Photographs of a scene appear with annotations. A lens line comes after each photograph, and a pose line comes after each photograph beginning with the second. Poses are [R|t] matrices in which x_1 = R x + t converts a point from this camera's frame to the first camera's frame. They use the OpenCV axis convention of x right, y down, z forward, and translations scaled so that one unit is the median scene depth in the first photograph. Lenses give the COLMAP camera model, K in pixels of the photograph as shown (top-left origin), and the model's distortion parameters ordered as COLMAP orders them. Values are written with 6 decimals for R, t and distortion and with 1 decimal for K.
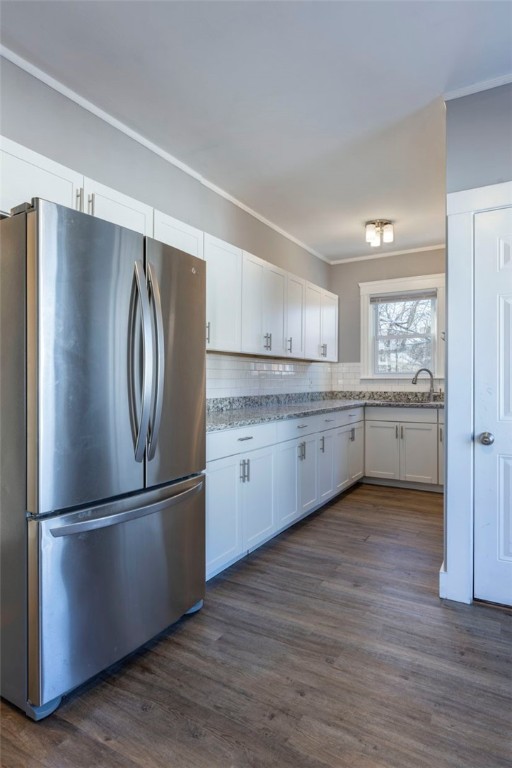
lens RADIAL K [[442.2, 0, 256.0], [0, 442.2, 384.0], [0, 0, 1]] dist [-0.005604, -0.001077]
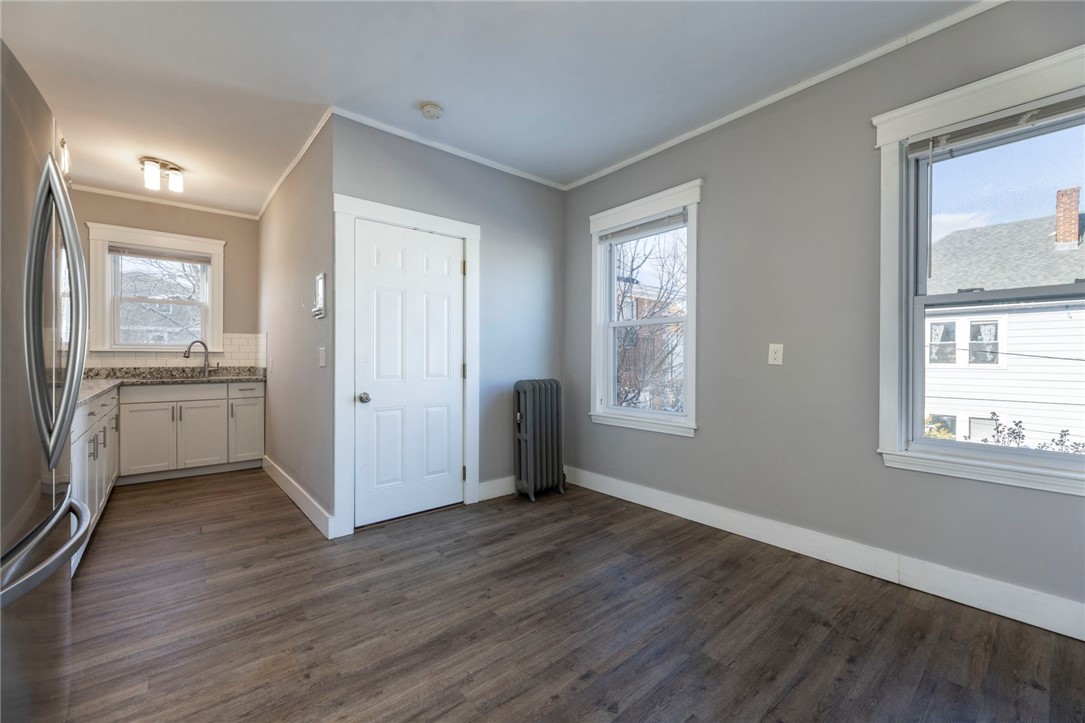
lens RADIAL K [[439.7, 0, 539.0], [0, 439.7, 359.5], [0, 0, 1]] dist [0.000158, 0.000058]
pose [[0.330897, -0.002156, 0.943664, -0.267718], [0.006013, 0.999982, 0.000176, 0.008875], [-0.943648, 0.005616, 0.330904, 0.054760]]
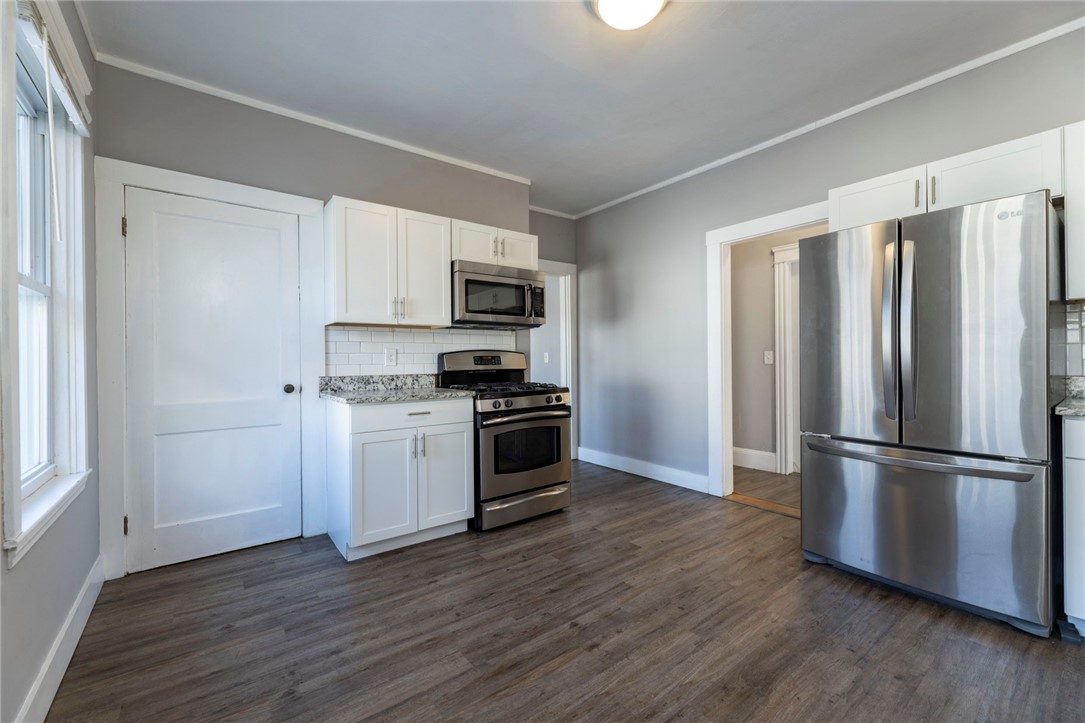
lens RADIAL K [[439.7, 0, 539.0], [0, 439.7, 359.5], [0, 0, 1]] dist [0.000158, 0.000058]
pose [[-0.377200, 0.005007, -0.926118, 0.486193], [0.001134, 0.999987, 0.004945, 0.006081], [0.926131, 0.000814, -0.377201, 0.247455]]
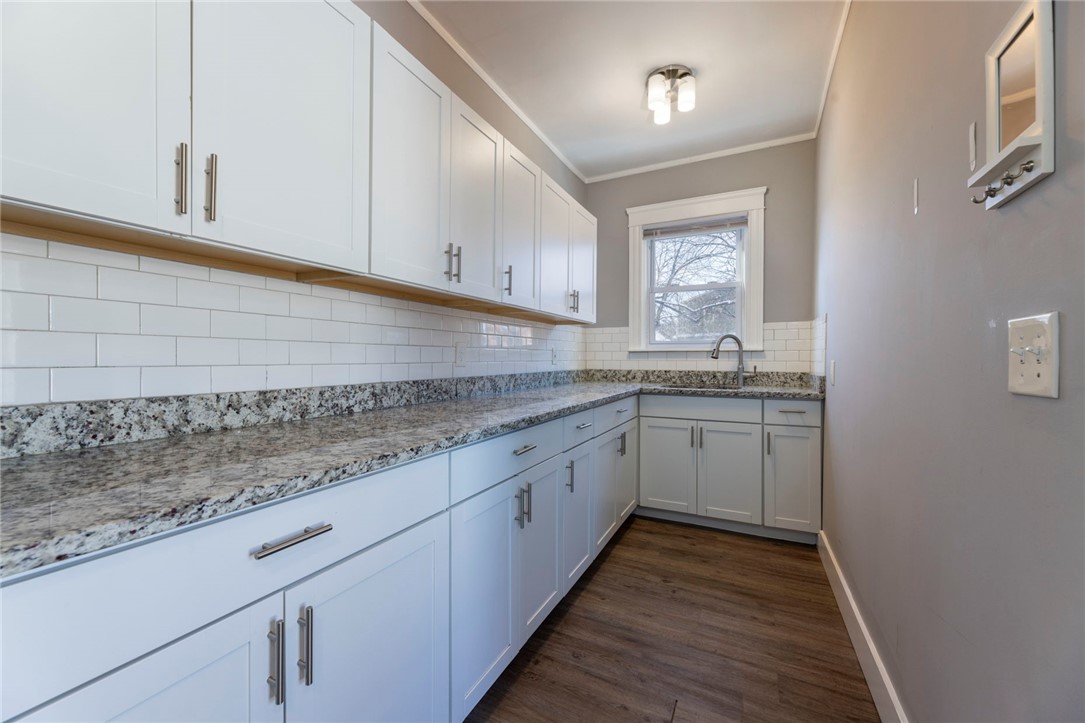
lens RADIAL K [[432.5, 0, 543.4], [0, 432.5, 357.7], [0, 0, 1]] dist [0.000876, -0.000055]
pose [[0.997116, 0.002646, 0.075844, 0.072424], [-0.001918, 0.999951, -0.009678, 0.005987], [-0.075866, 0.009504, 0.997073, 0.449141]]
